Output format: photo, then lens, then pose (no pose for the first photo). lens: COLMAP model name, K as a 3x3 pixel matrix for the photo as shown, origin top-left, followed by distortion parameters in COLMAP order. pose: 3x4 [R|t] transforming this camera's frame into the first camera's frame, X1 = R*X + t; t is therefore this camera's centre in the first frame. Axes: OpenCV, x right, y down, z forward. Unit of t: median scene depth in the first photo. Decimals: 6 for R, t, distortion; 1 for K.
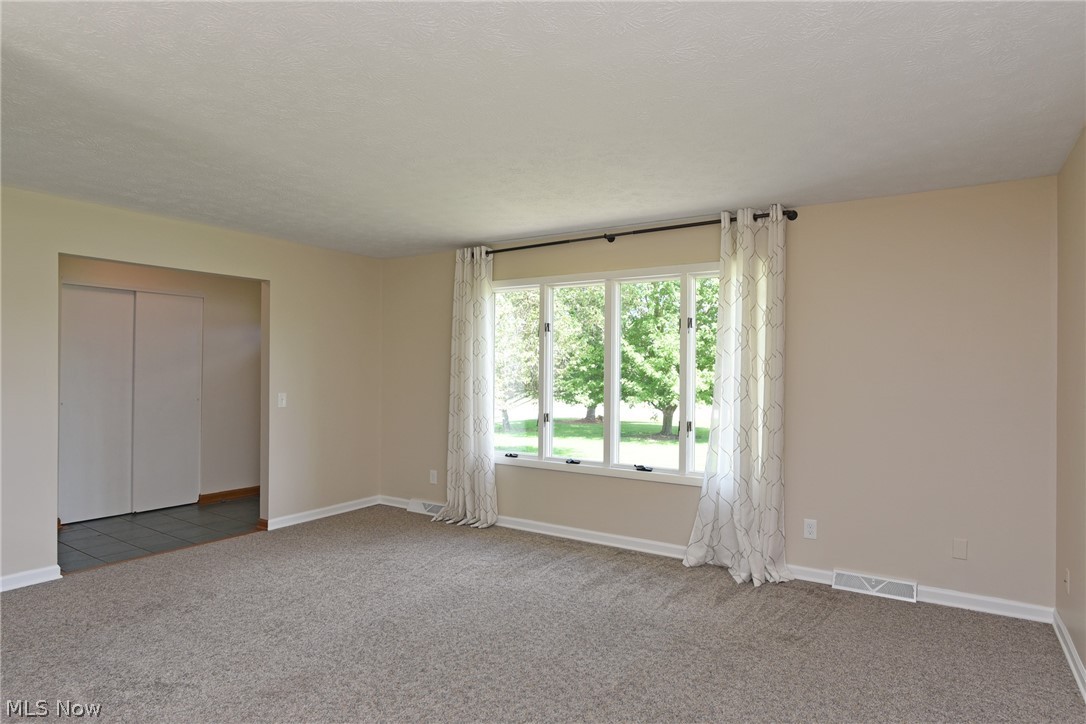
lens RADIAL K [[618.1, 0, 543.0], [0, 618.1, 362.0], [0, 0, 1]] dist [-0.014048, -0.000907]
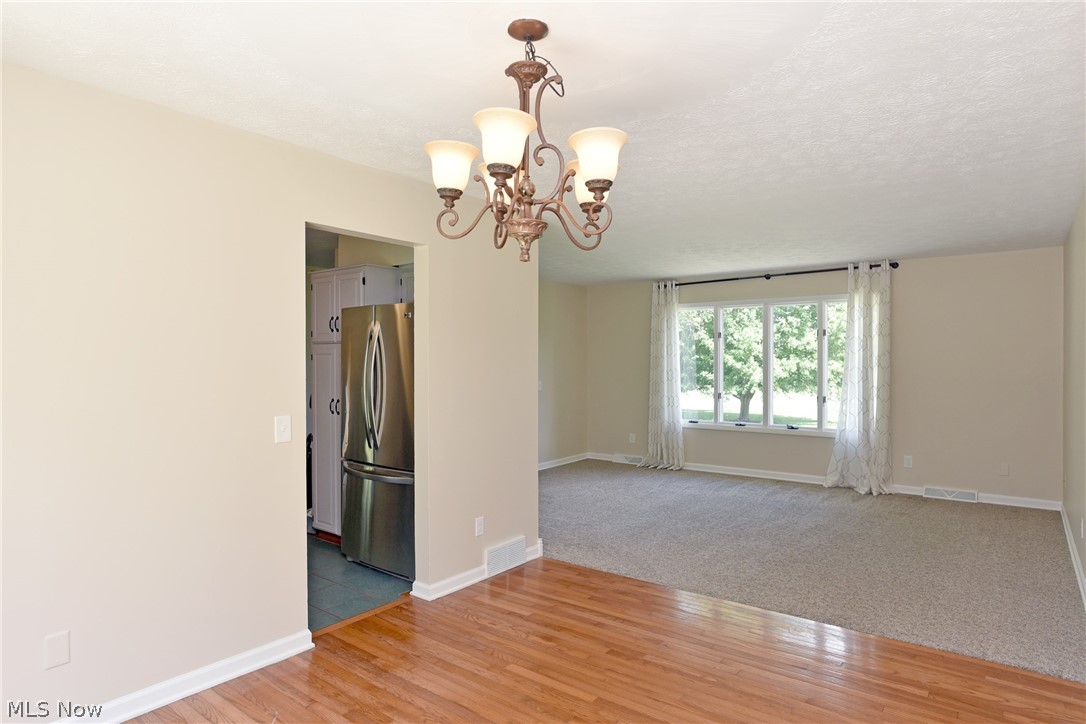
lens RADIAL K [[642.0, 0, 543.0], [0, 642.0, 362.0], [0, 0, 1]] dist [-0.002707, 0.000082]
pose [[0.997888, -0.010471, -0.064106, -0.382129], [0.011387, 0.999838, 0.013928, -0.021179], [0.063950, -0.014629, 0.997846, -0.683067]]
